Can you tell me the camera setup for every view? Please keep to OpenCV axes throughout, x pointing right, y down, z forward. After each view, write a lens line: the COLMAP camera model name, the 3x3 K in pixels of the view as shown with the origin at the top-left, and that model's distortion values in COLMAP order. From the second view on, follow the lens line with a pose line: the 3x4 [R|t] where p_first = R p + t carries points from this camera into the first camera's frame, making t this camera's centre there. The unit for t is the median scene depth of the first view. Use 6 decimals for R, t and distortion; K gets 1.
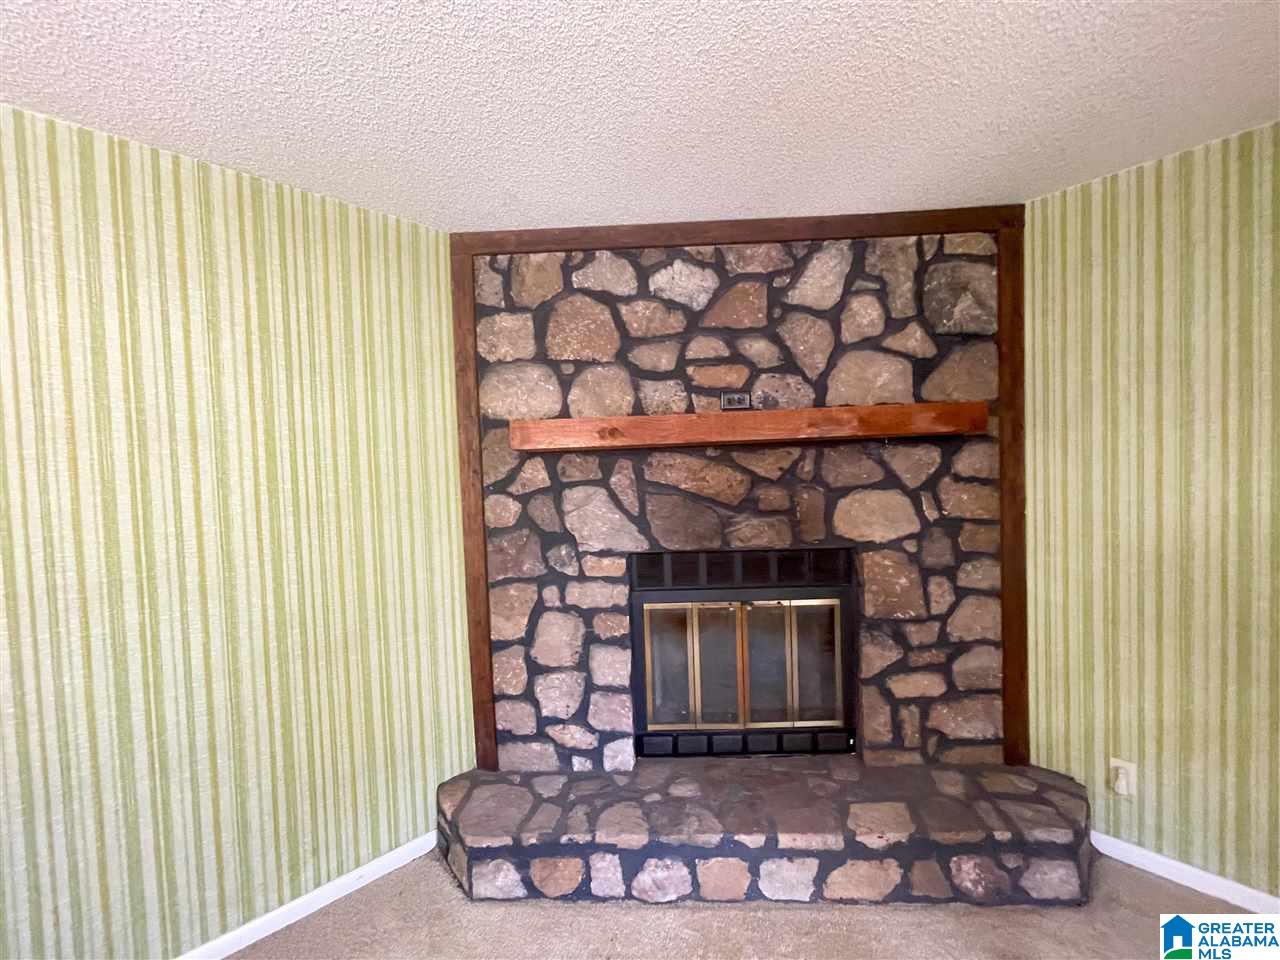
lens RADIAL K [[518.8, 0, 639.0], [0, 518.8, 481.7], [0, 0, 1]] dist [-0.006501, 0.002198]
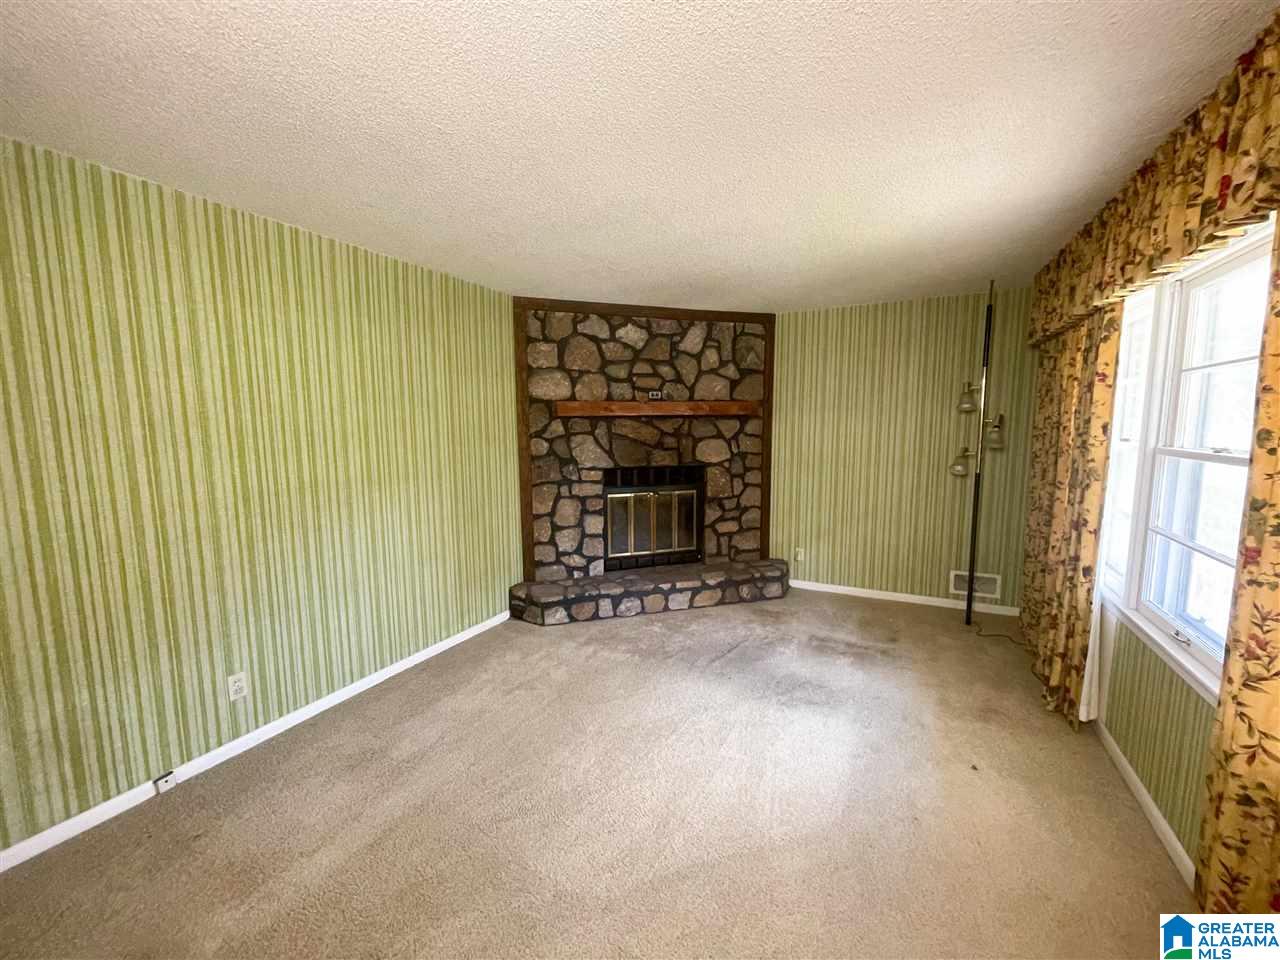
lens RADIAL K [[518.8, 0, 641.4], [0, 518.8, 481.1], [0, 0, 1]] dist [-0.006501, 0.002198]
pose [[0.936906, -0.010564, 0.349421, -0.595135], [-0.017295, 0.996918, 0.076514, 0.030282], [-0.349152, -0.077730, 0.933837, -0.952278]]
